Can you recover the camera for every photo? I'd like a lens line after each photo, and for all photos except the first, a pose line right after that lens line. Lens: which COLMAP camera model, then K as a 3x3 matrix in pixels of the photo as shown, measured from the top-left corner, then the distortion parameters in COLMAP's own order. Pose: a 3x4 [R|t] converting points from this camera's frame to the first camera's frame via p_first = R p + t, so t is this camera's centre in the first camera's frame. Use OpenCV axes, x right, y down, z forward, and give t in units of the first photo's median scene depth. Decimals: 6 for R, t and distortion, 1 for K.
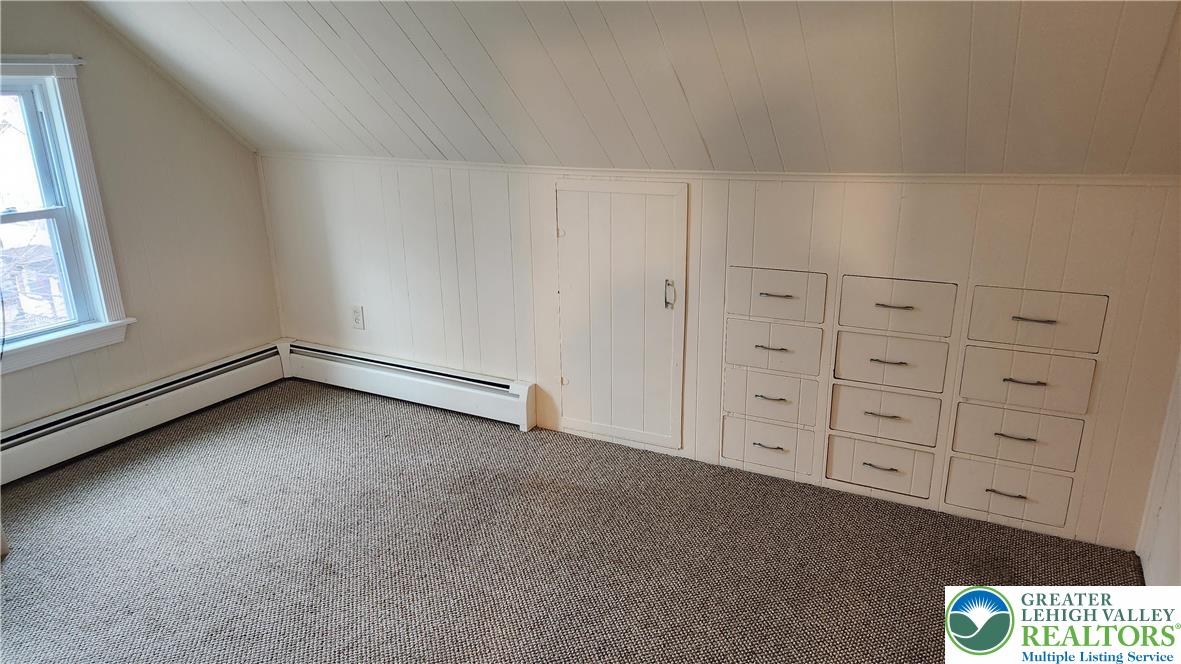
lens RADIAL K [[795.7, 0, 586.2], [0, 795.7, 344.0], [0, 0, 1]] dist [0.088898, -0.065453]
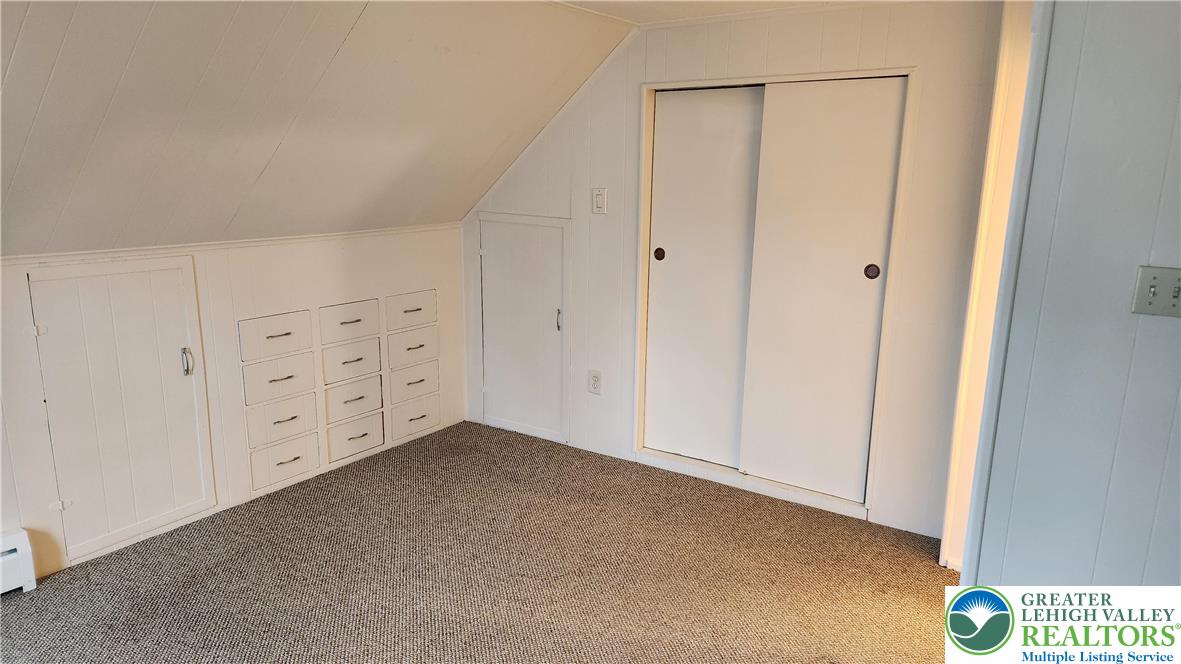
lens RADIAL K [[795.7, 0, 586.2], [0, 795.7, 344.0], [0, 0, 1]] dist [0.088898, -0.065453]
pose [[0.111546, -0.208536, 0.971633, -0.296679], [0.281875, 0.944218, 0.170292, -0.040509], [-0.952945, 0.254884, 0.164104, 0.113500]]
